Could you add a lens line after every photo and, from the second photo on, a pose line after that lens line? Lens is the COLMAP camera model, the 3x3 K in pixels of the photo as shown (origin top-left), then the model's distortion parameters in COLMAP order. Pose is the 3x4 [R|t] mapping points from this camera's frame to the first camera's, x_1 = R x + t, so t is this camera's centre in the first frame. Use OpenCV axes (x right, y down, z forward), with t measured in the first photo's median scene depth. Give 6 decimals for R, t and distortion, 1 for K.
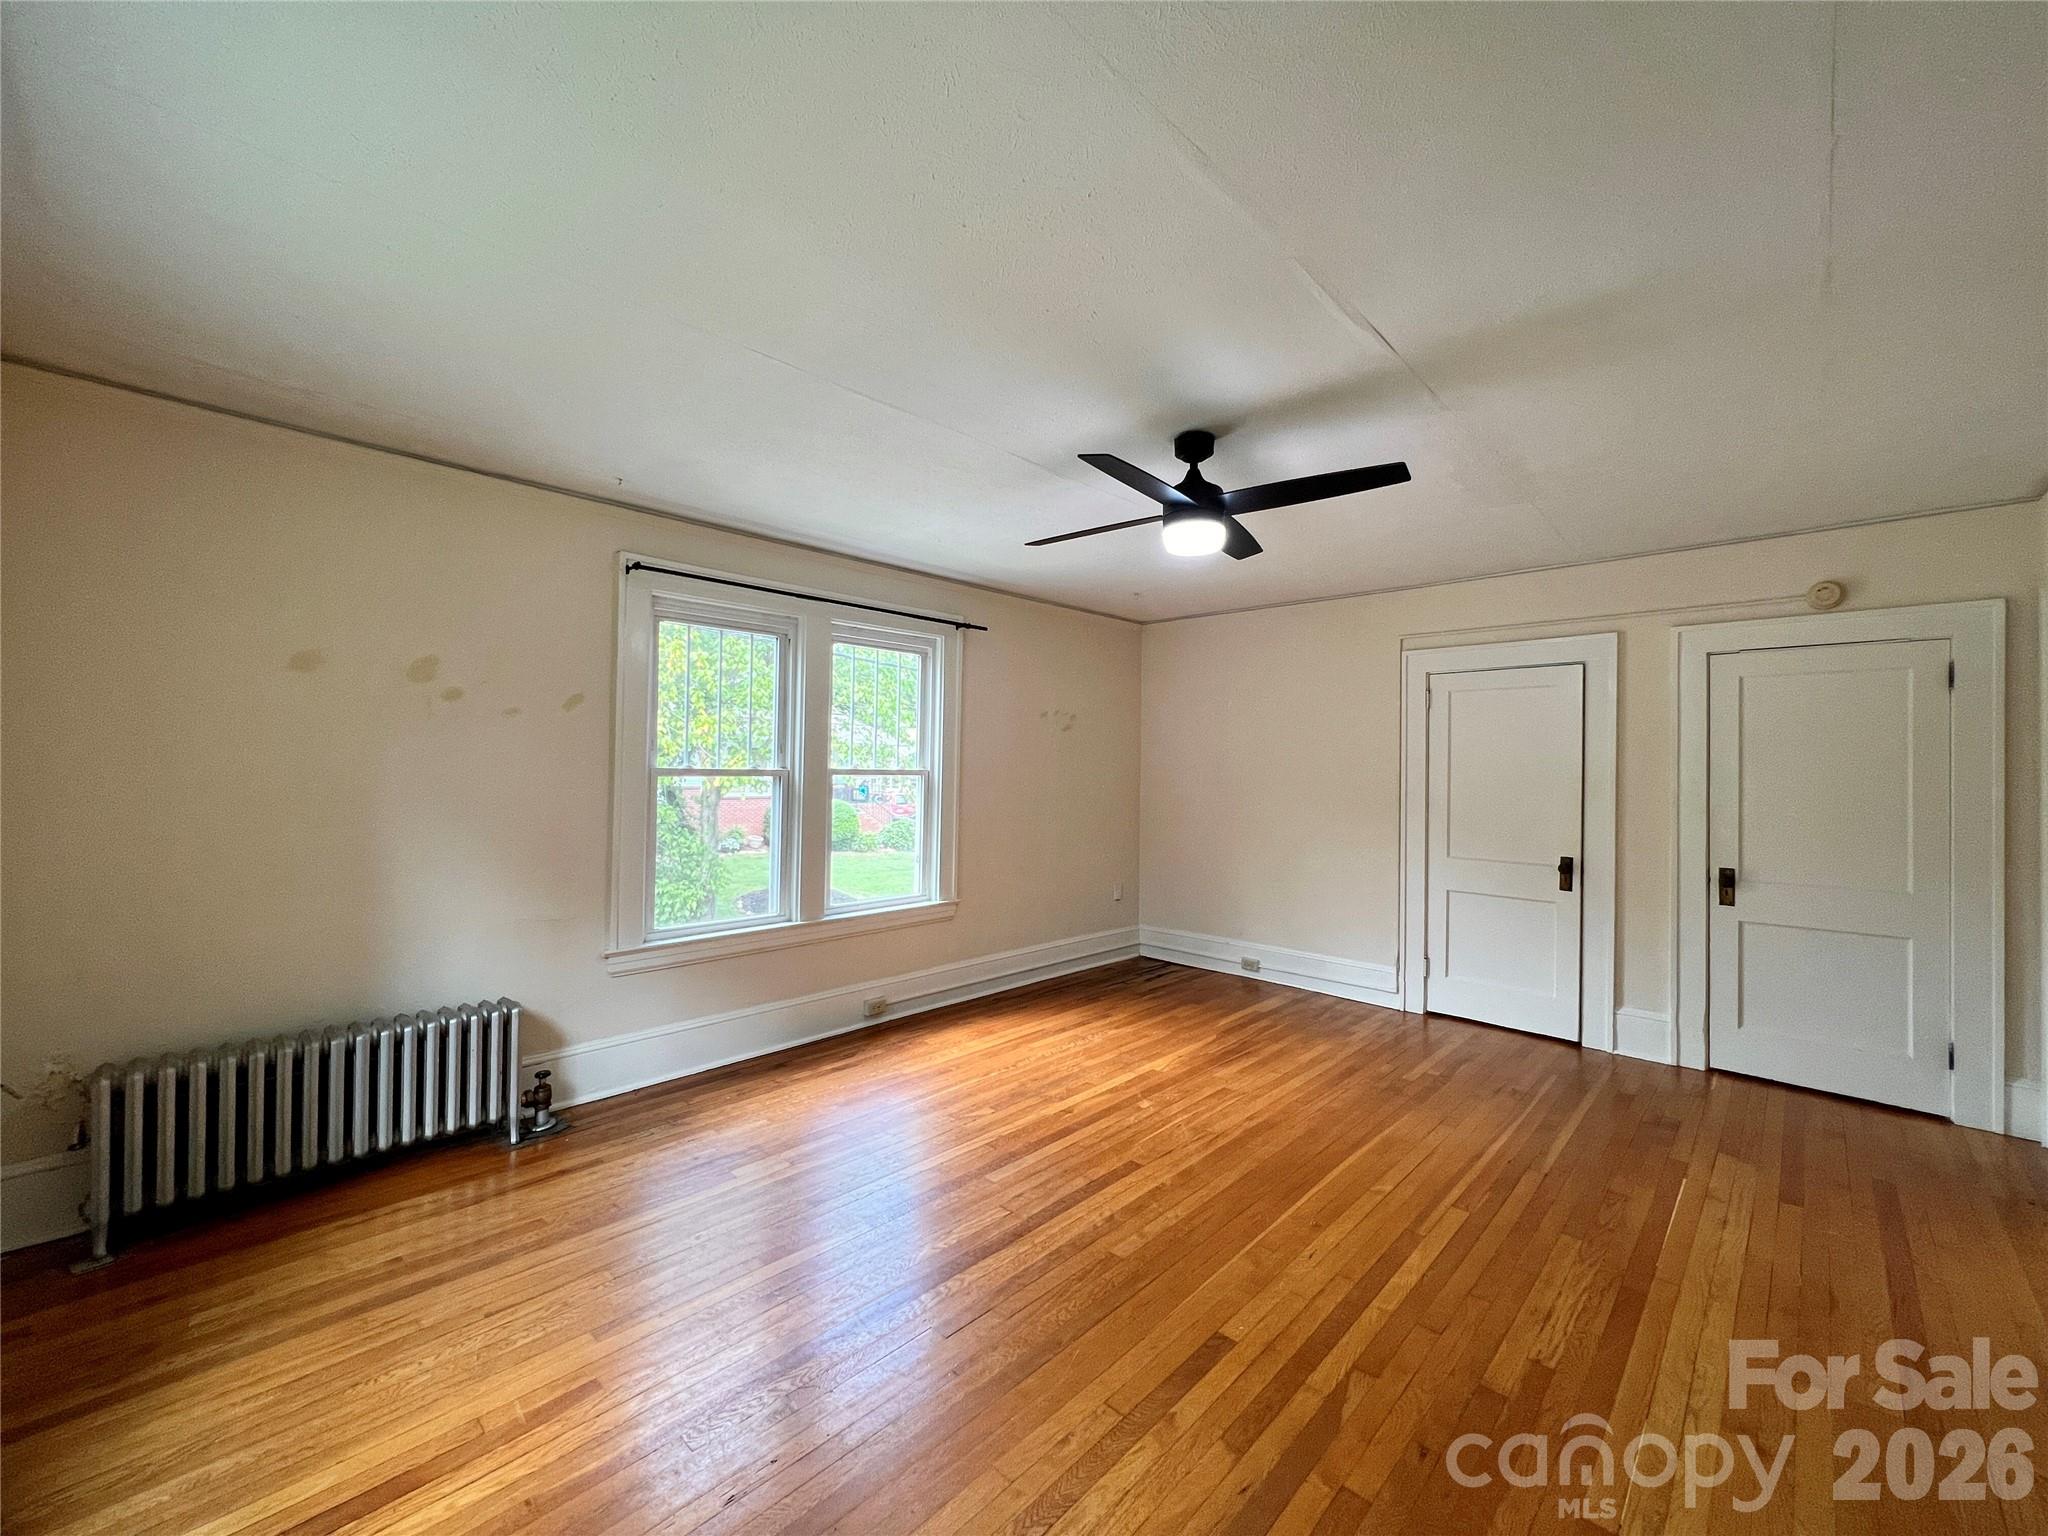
lens RADIAL K [[819.5, 0, 1019.6], [0, 819.5, 767.8], [0, 0, 1]] dist [0.000458, 0.000235]
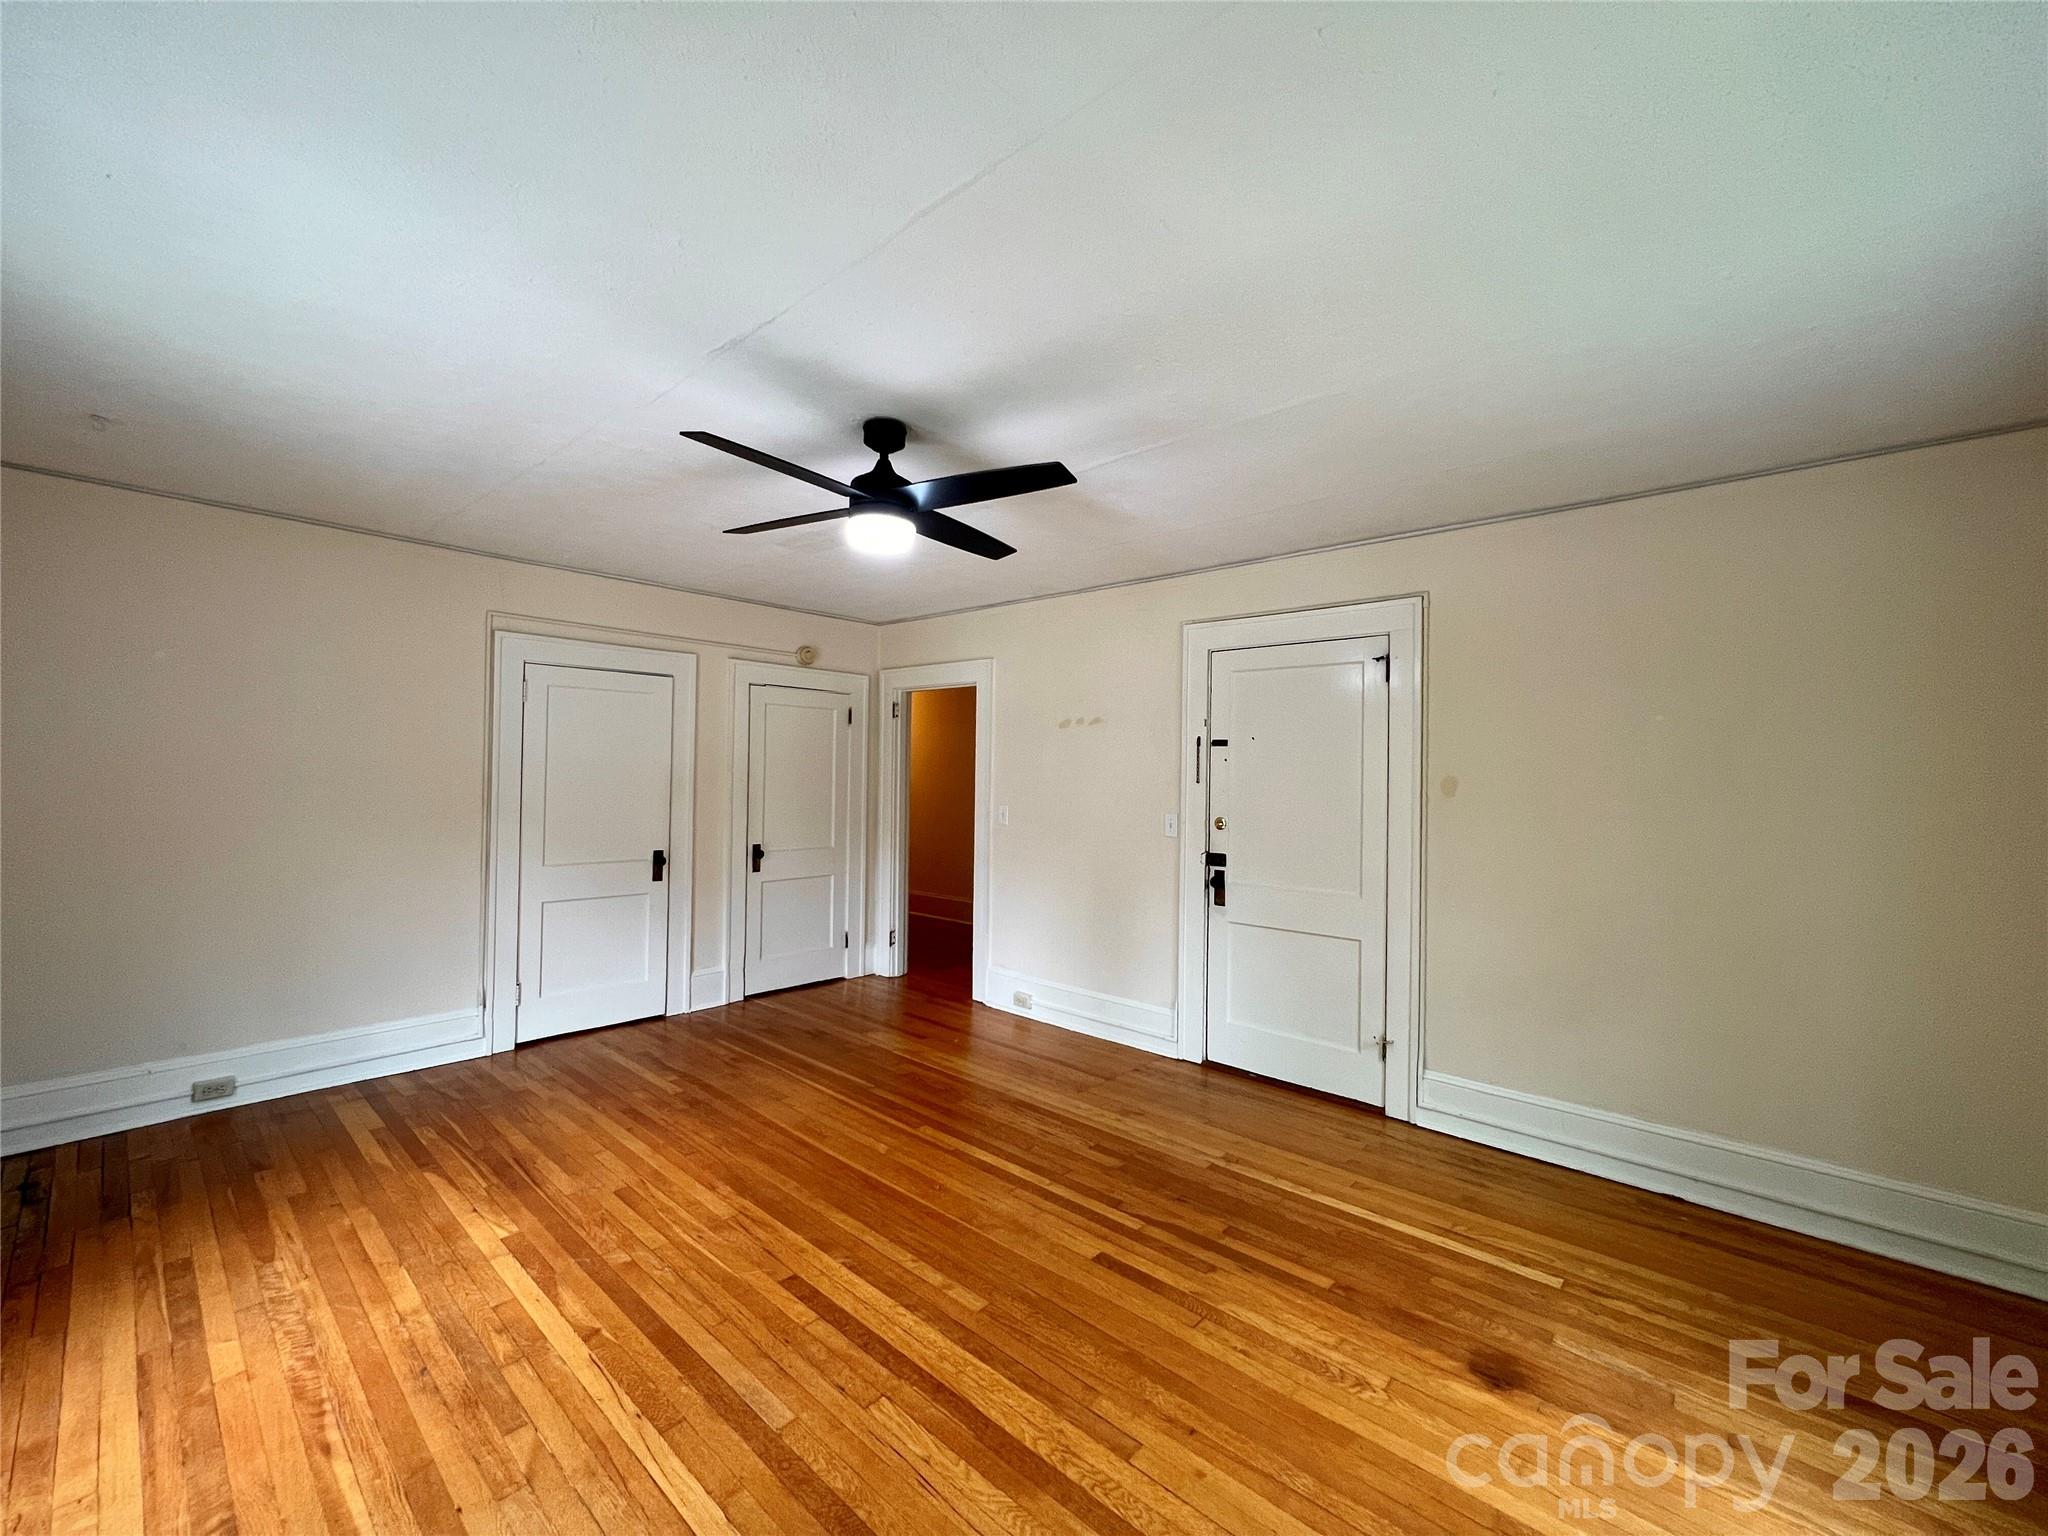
lens RADIAL K [[819.5, 0, 1025.3], [0, 819.5, 765.2], [0, 0, 1]] dist [0.000458, 0.000235]
pose [[-0.037797, -0.003394, 0.999280, -0.526883], [-0.019658, 0.999803, 0.002653, -0.021449], [-0.999092, -0.019544, -0.037856, 0.638191]]
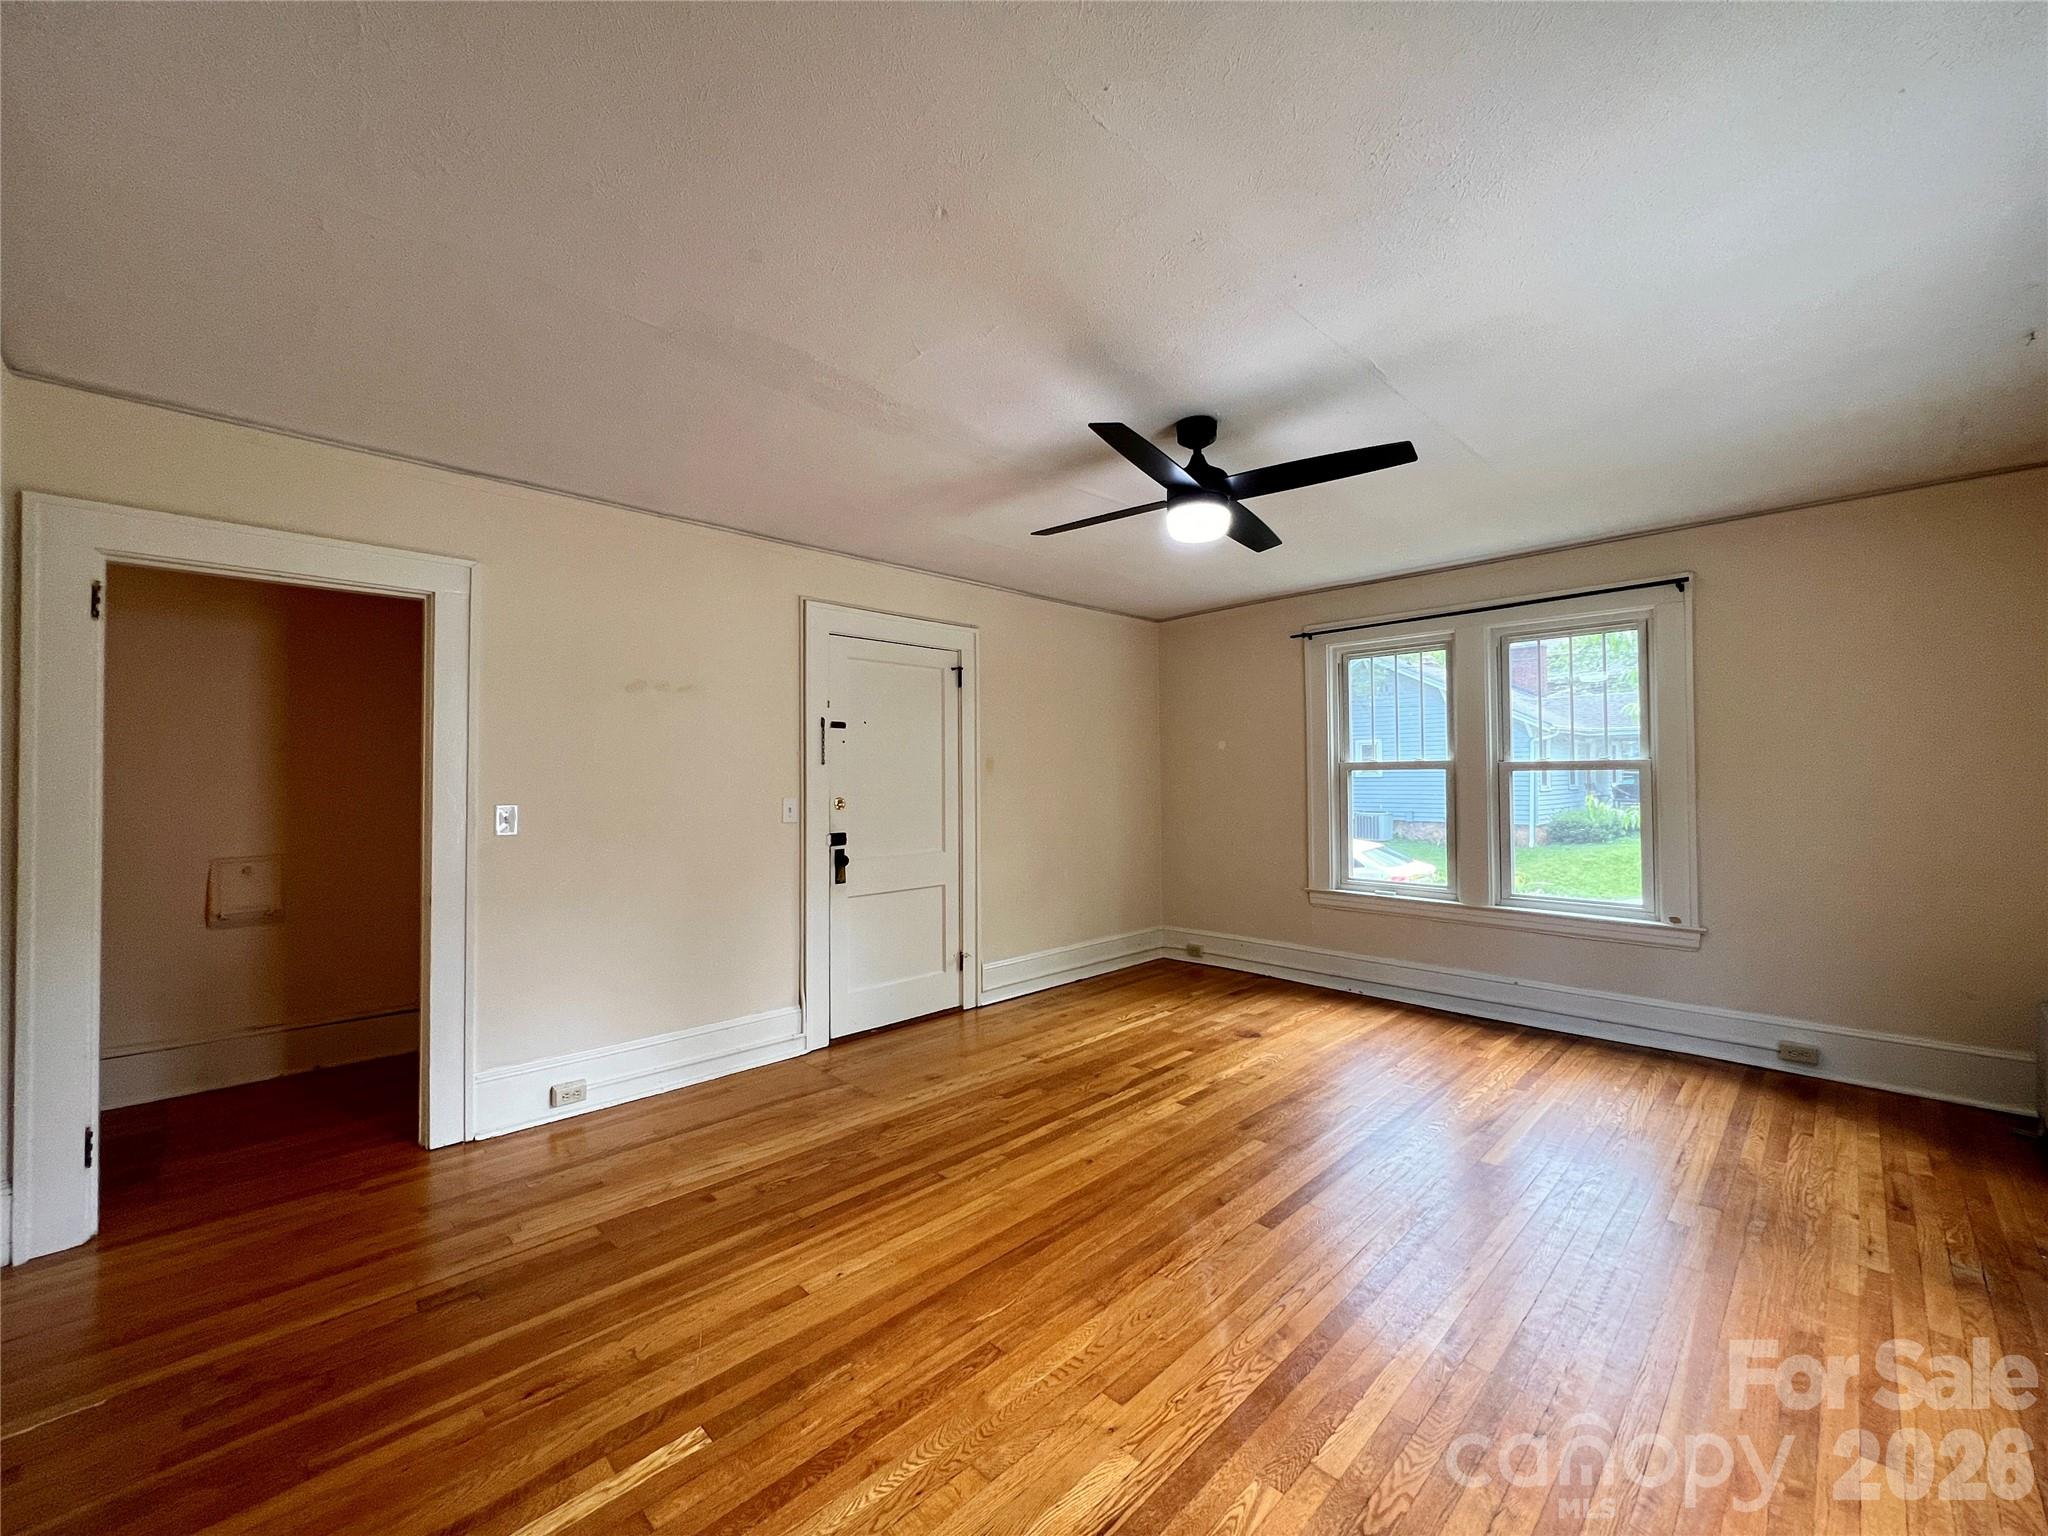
lens RADIAL K [[819.5, 0, 1019.4], [0, 819.5, 764.3], [0, 0, 1]] dist [0.000458, 0.000235]
pose [[-0.999545, -0.005847, 0.029604, 0.292880], [-0.006494, 0.999741, -0.021807, 0.024179], [-0.029469, -0.021990, -0.999324, 1.466656]]
